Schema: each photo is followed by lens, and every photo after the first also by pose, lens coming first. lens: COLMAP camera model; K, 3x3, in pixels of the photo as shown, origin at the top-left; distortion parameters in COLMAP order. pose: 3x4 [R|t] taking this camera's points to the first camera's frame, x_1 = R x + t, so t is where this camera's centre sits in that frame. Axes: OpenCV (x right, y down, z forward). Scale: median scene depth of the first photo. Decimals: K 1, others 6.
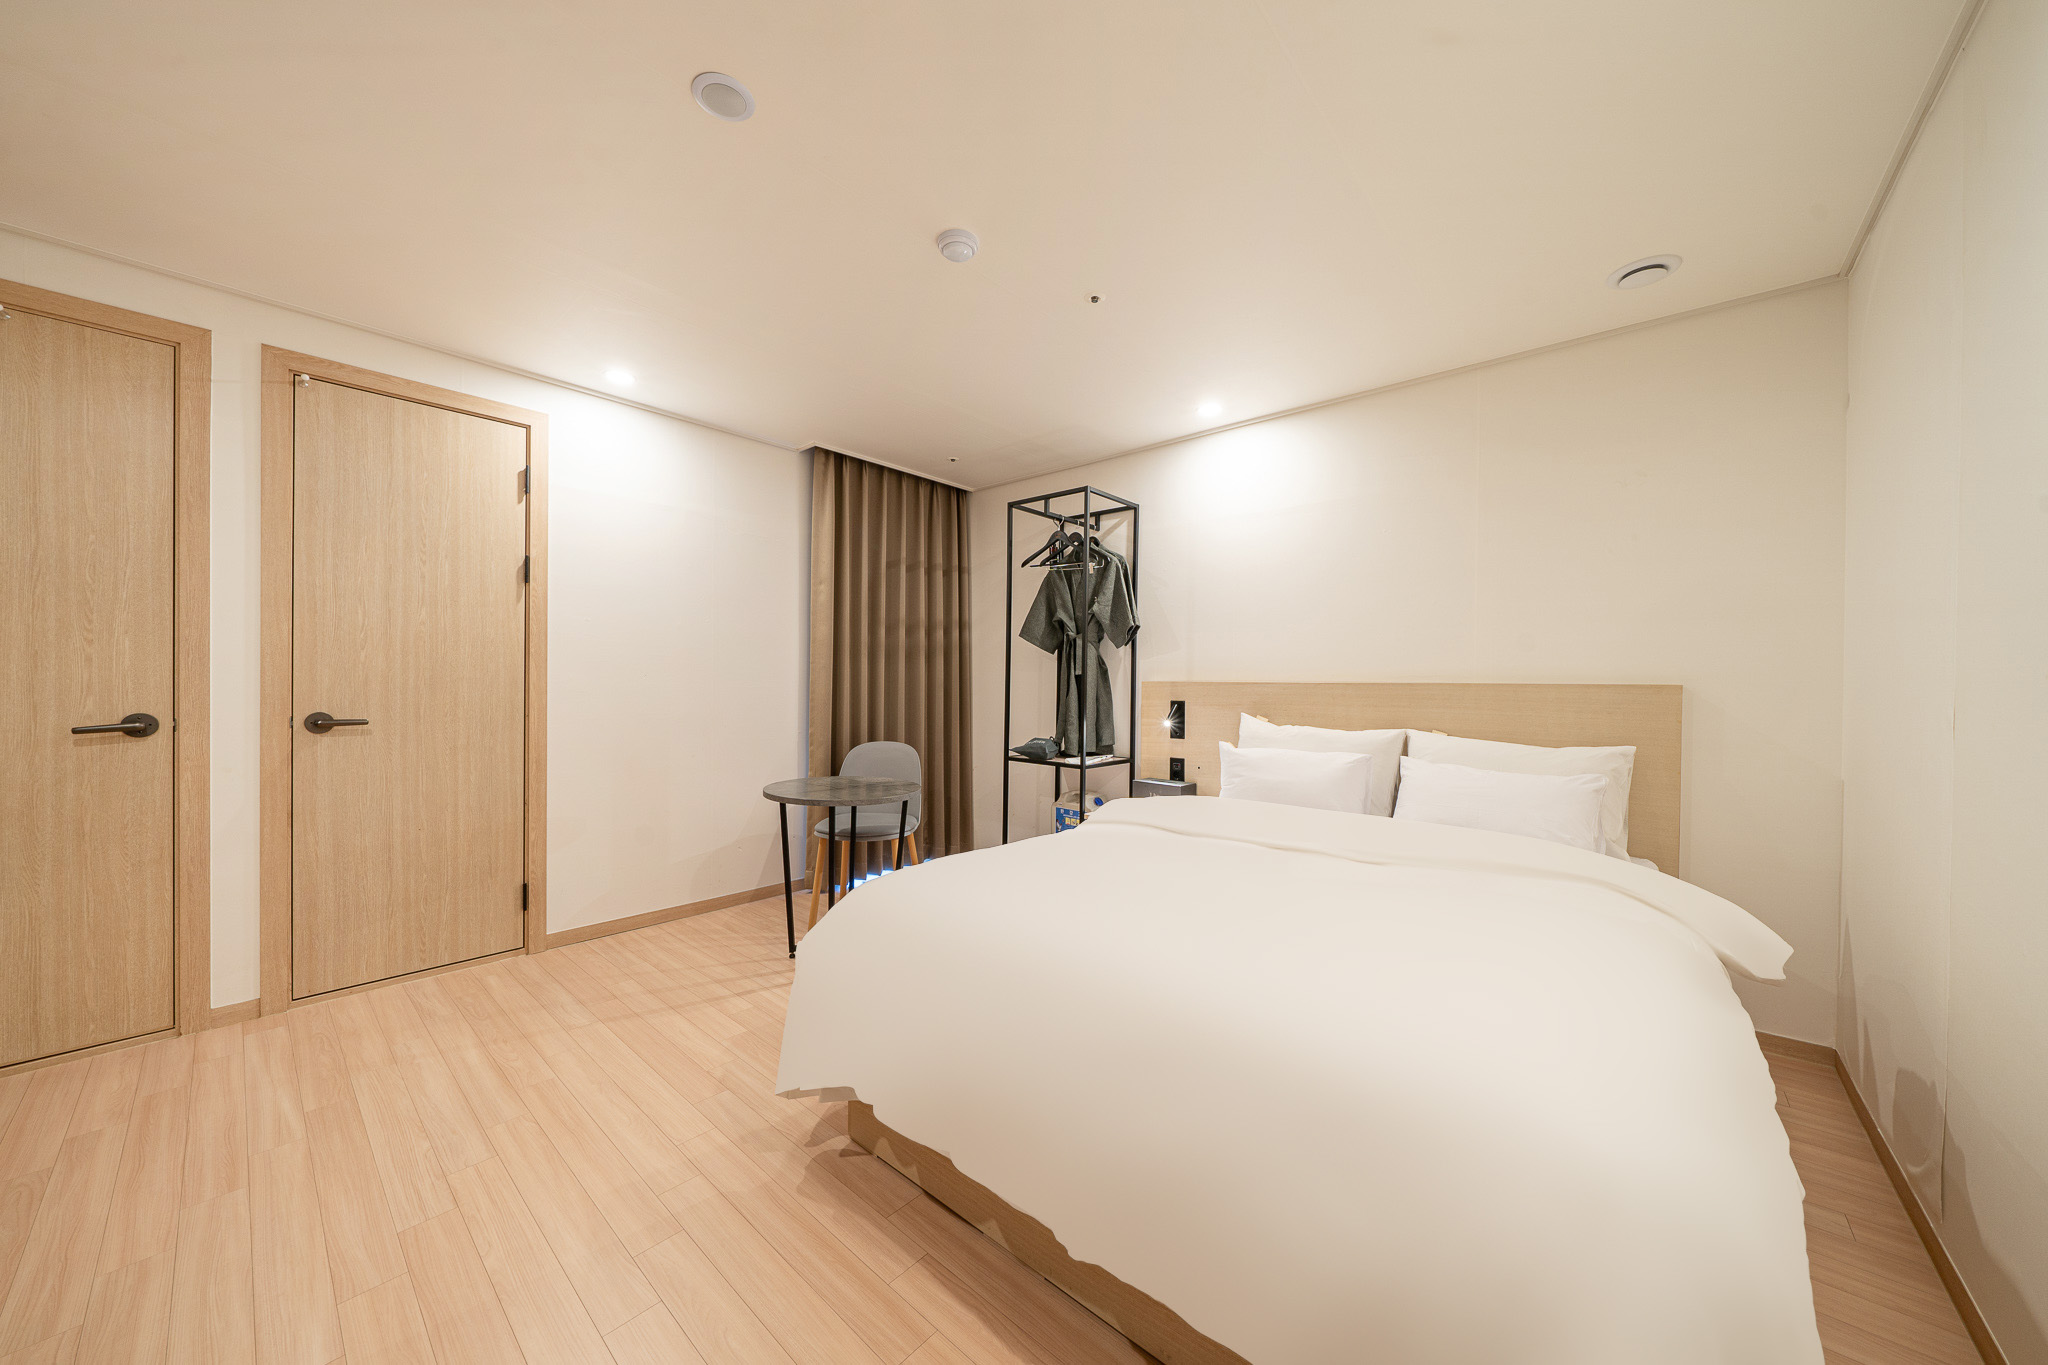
lens RADIAL K [[705.3, 0, 1021.7], [0, 705.3, 686.4], [0, 0, 1]] dist [-0.000435, -0.000016]
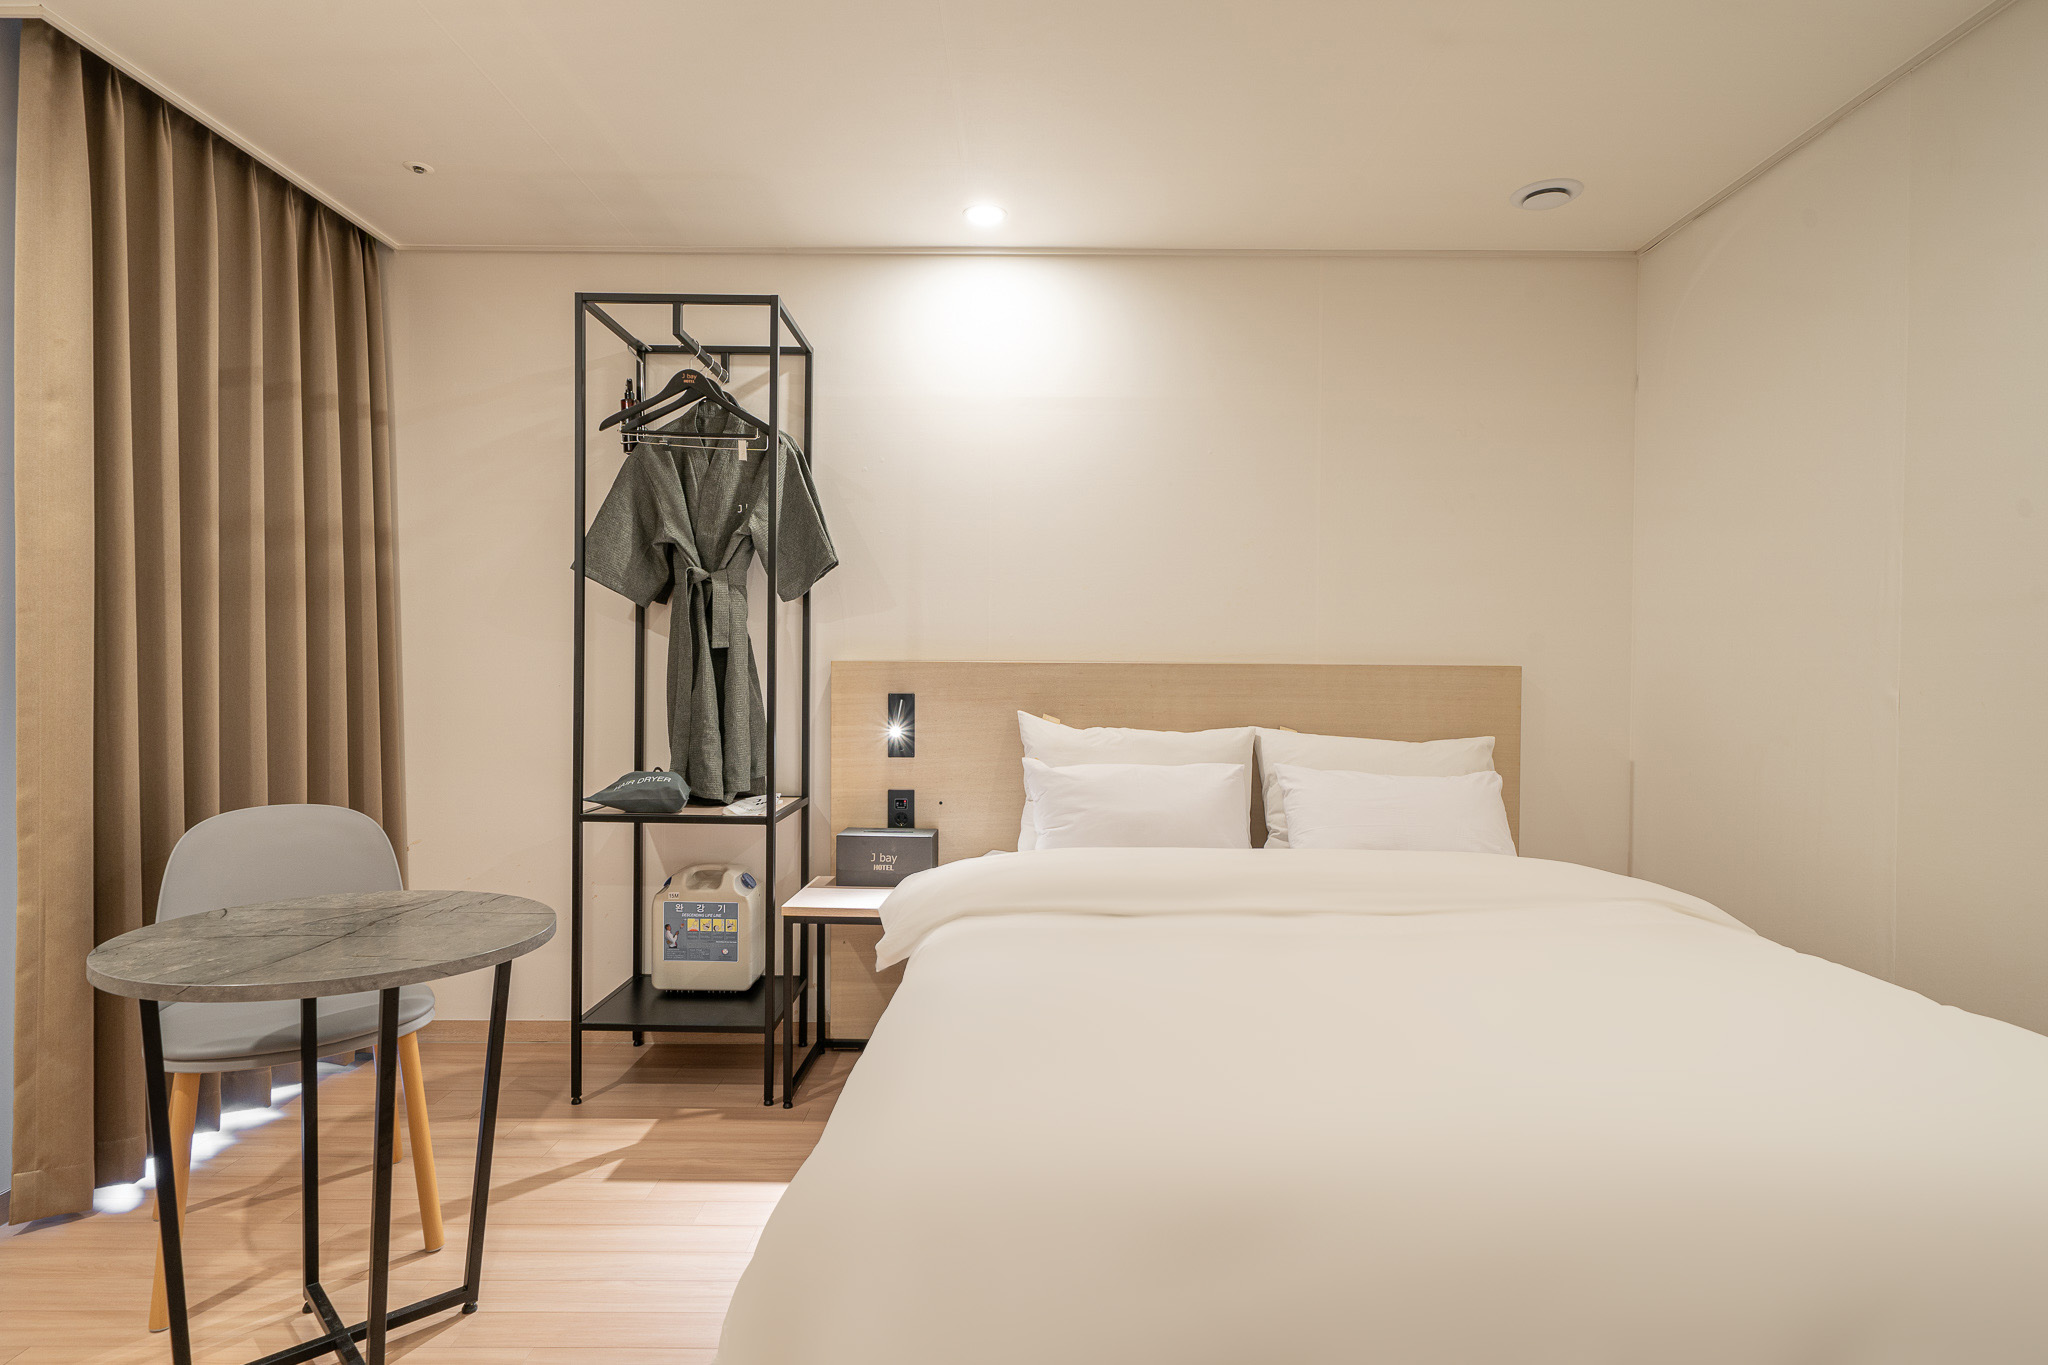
lens RADIAL K [[1086.3, 0, 1024.0], [0, 1086.3, 682.5], [0, 0, 1]] dist [0.011469, 0.001754]
pose [[0.748908, -0.012061, 0.662564, -0.289228], [0.002245, 0.999875, 0.015664, -0.002739], [-0.662670, -0.010244, 0.748841, 0.230636]]
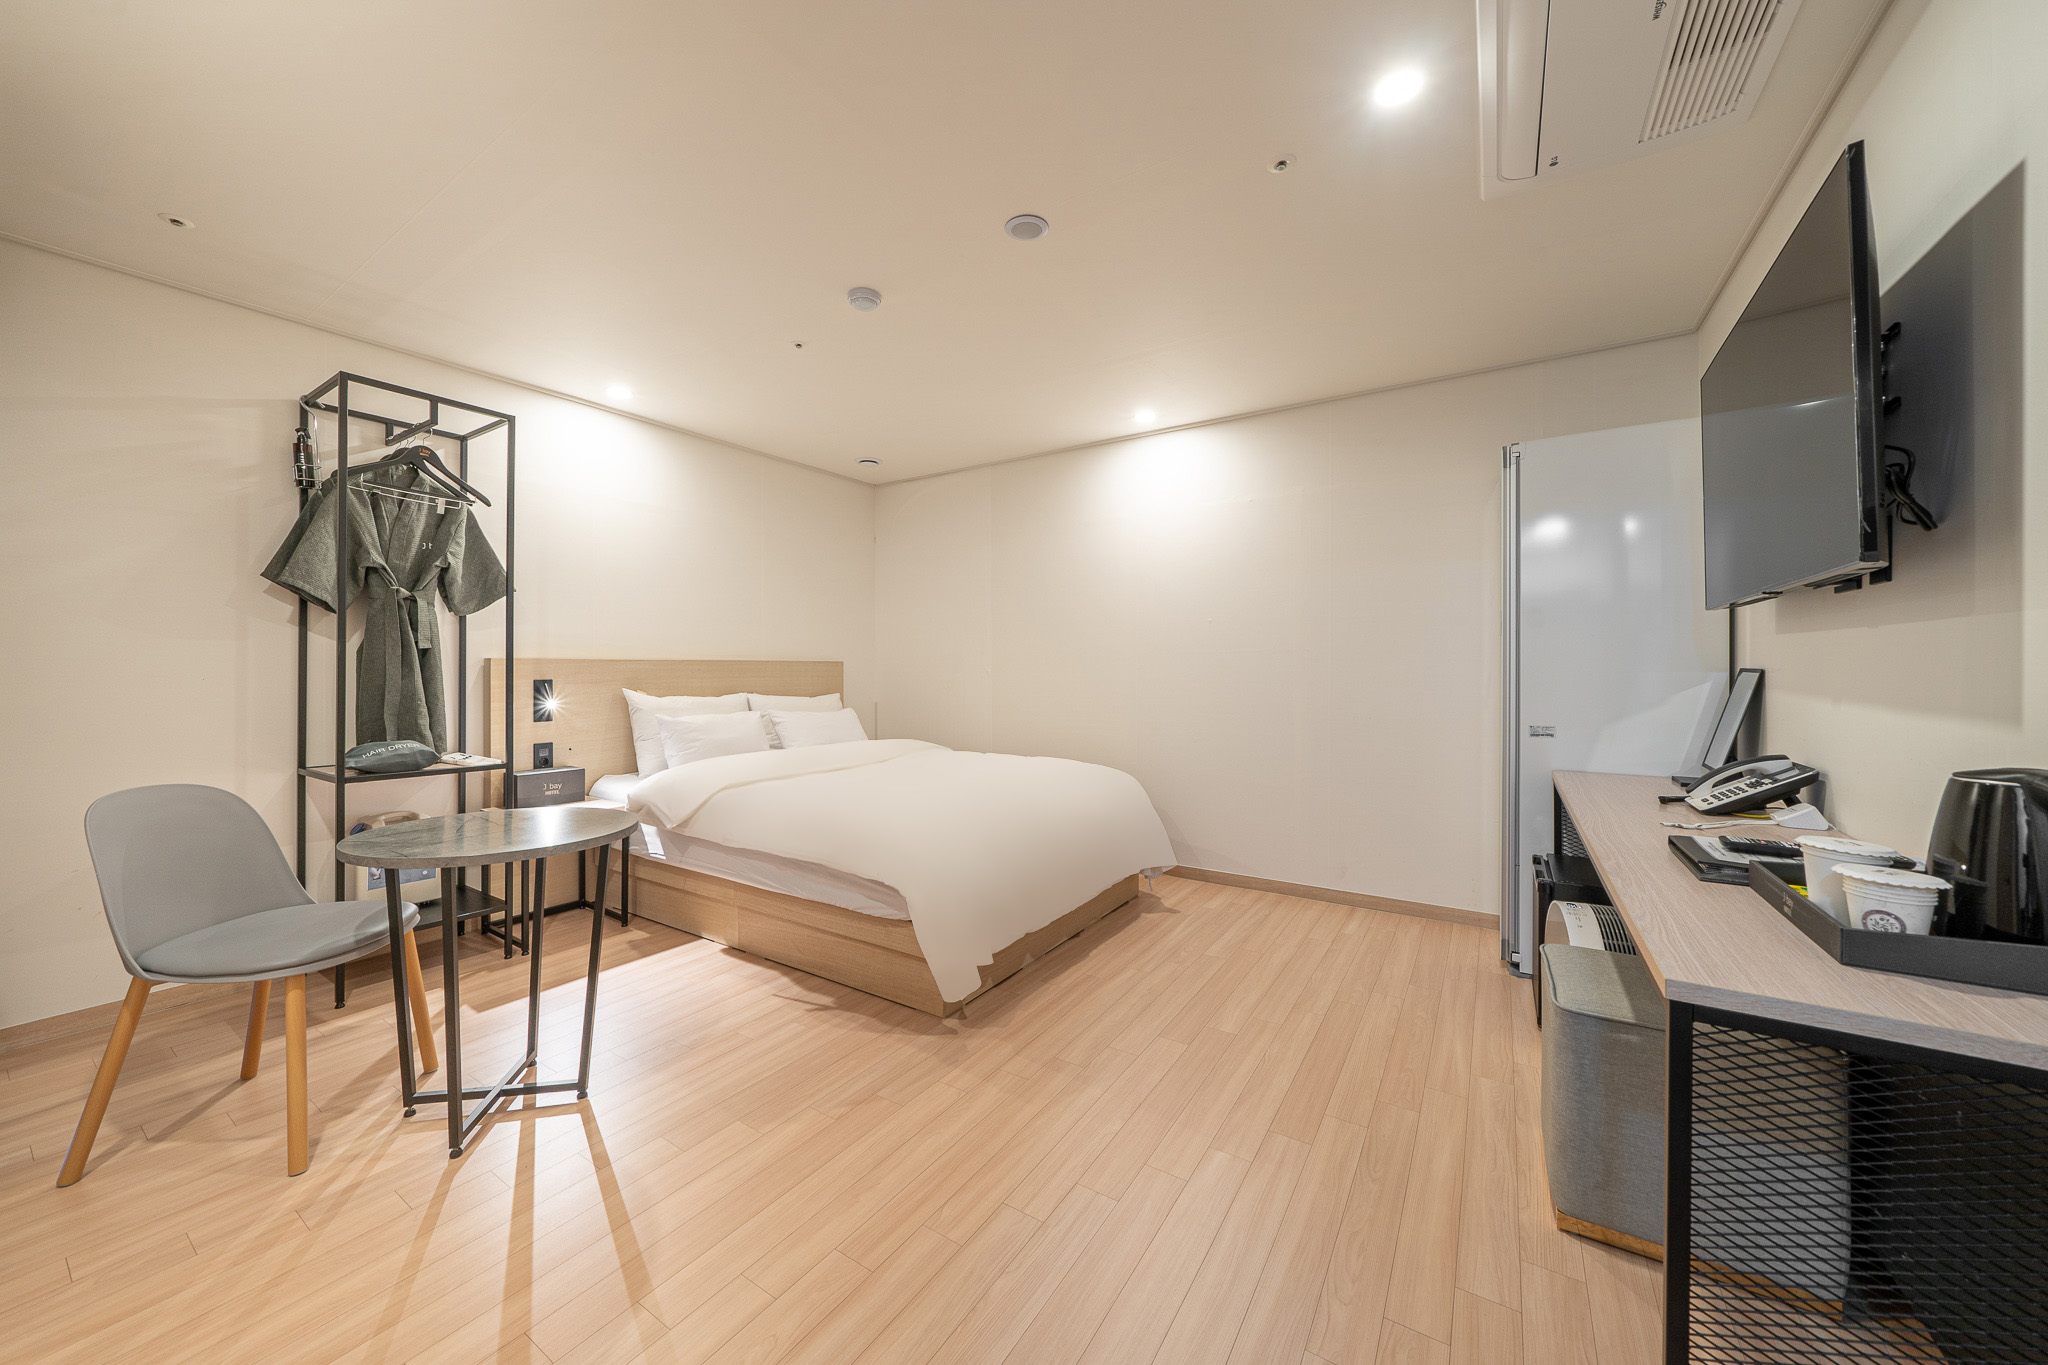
lens RADIAL K [[737.6, 0, 1008.3], [0, 737.6, 663.9], [0, 0, 1]] dist [-0.000286, 0.000013]
pose [[-0.136303, -0.003251, 0.990662, -0.745301], [0.004702, 0.999981, 0.003929, -0.000671], [-0.990656, 0.005193, -0.136285, 0.505614]]
